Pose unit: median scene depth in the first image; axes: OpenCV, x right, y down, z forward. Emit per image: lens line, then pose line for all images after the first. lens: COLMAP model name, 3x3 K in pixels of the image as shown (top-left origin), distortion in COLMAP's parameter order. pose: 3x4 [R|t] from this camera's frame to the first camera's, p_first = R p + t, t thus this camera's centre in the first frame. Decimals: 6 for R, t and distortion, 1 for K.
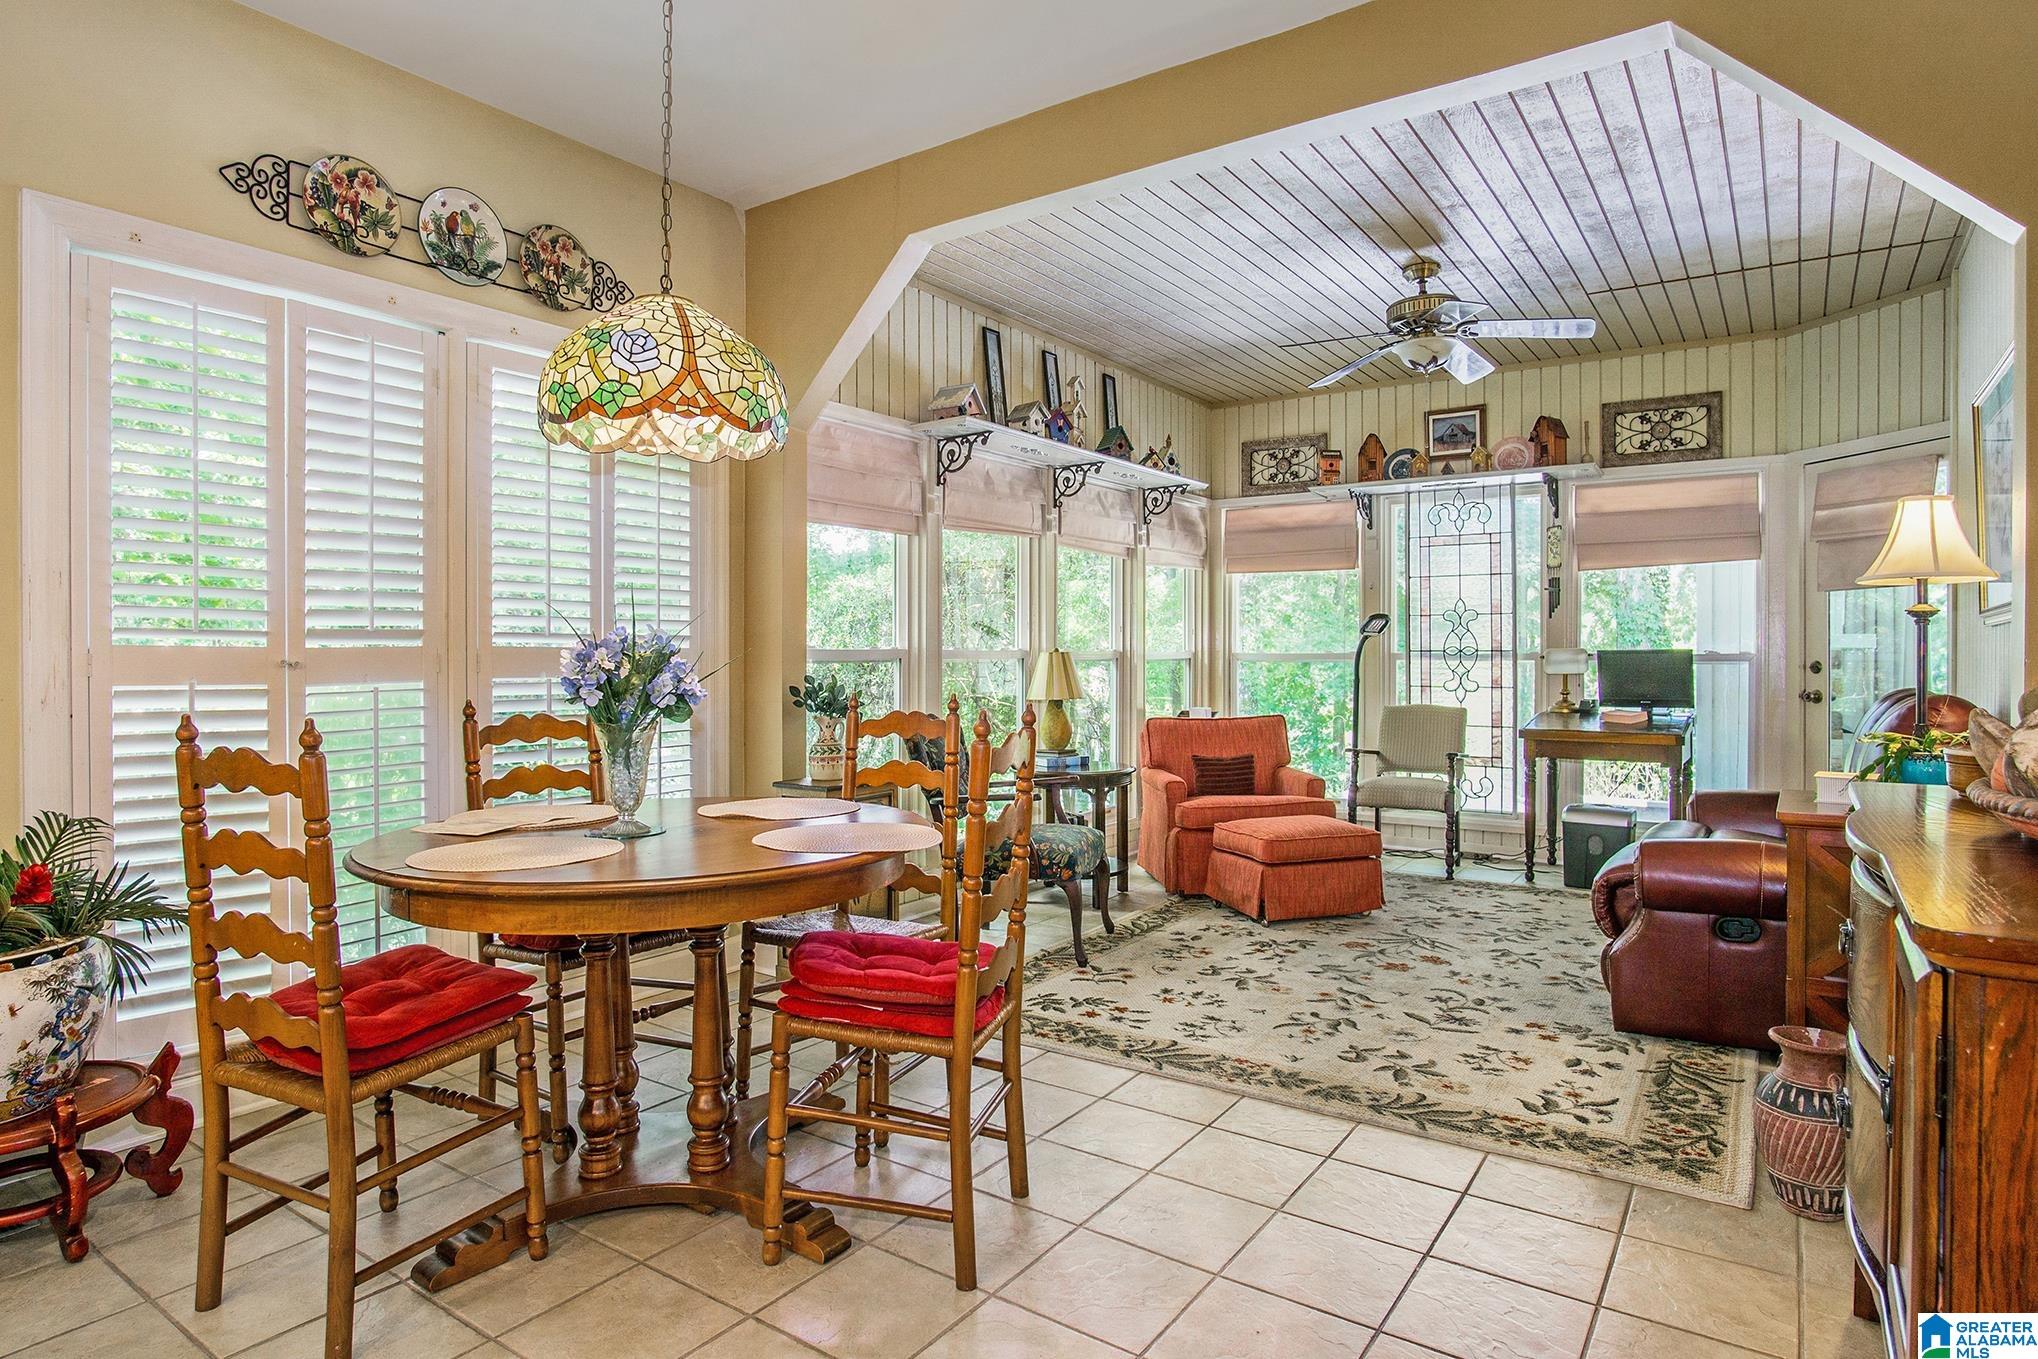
lens RADIAL K [[1075.9, 0, 1136.0], [0, 1075.9, 669.8], [0, 0, 1]] dist [-0.016918, 0.000077]
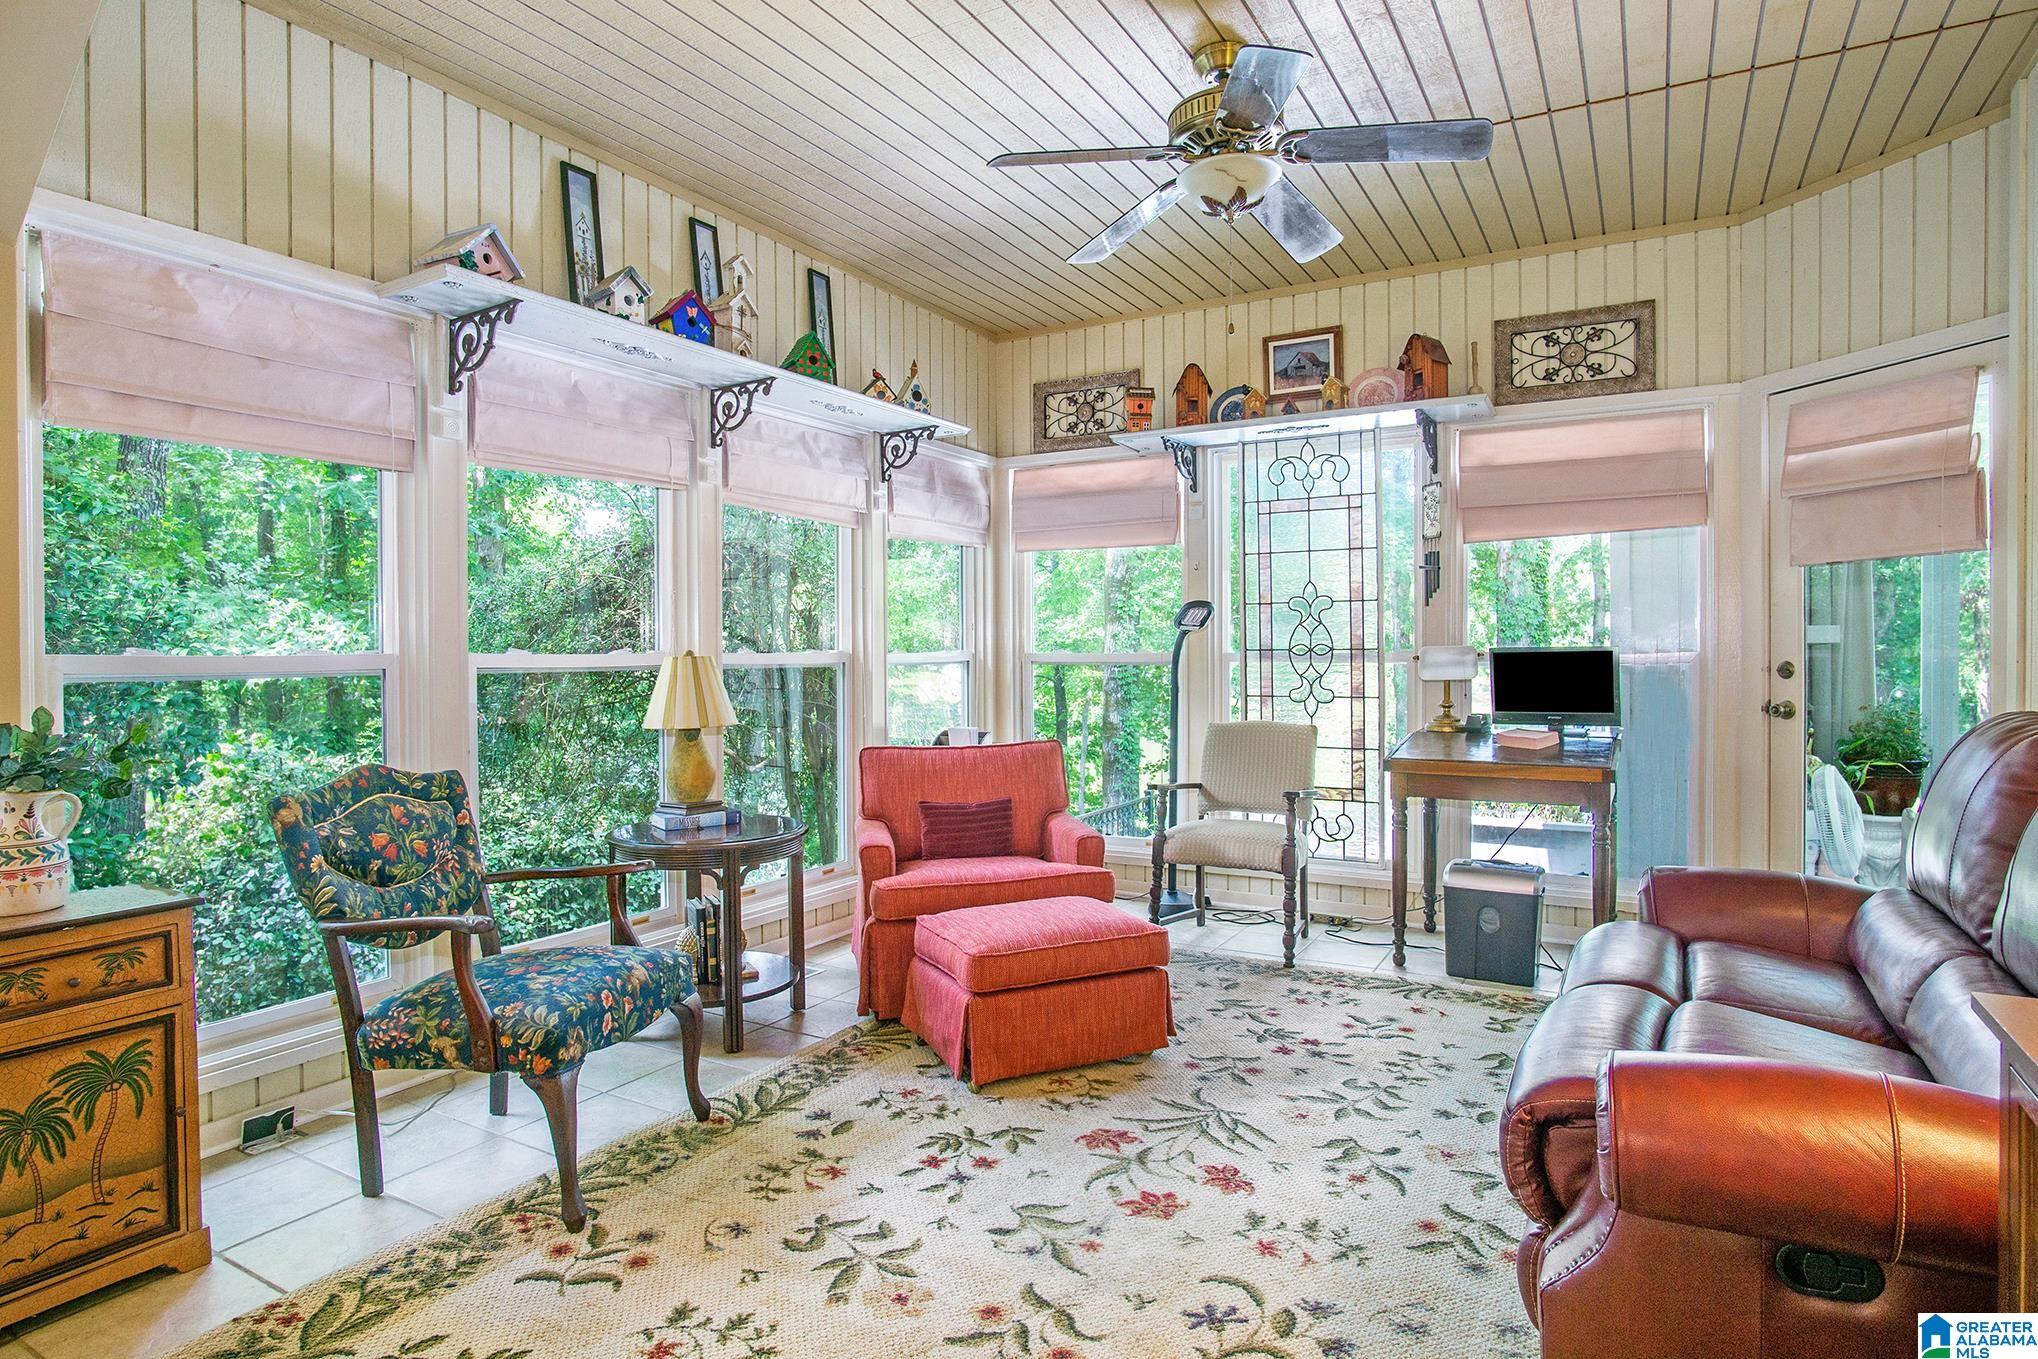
lens RADIAL K [[1120.6, 0, 1019.0], [0, 1120.6, 679.5], [0, 0, 1]] dist [-0.021121, 0.001464]
pose [[0.999869, -0.005791, 0.015089, 0.090983], [0.005652, 0.999941, 0.009241, -0.005522], [-0.015142, -0.009154, 0.999843, 0.228275]]
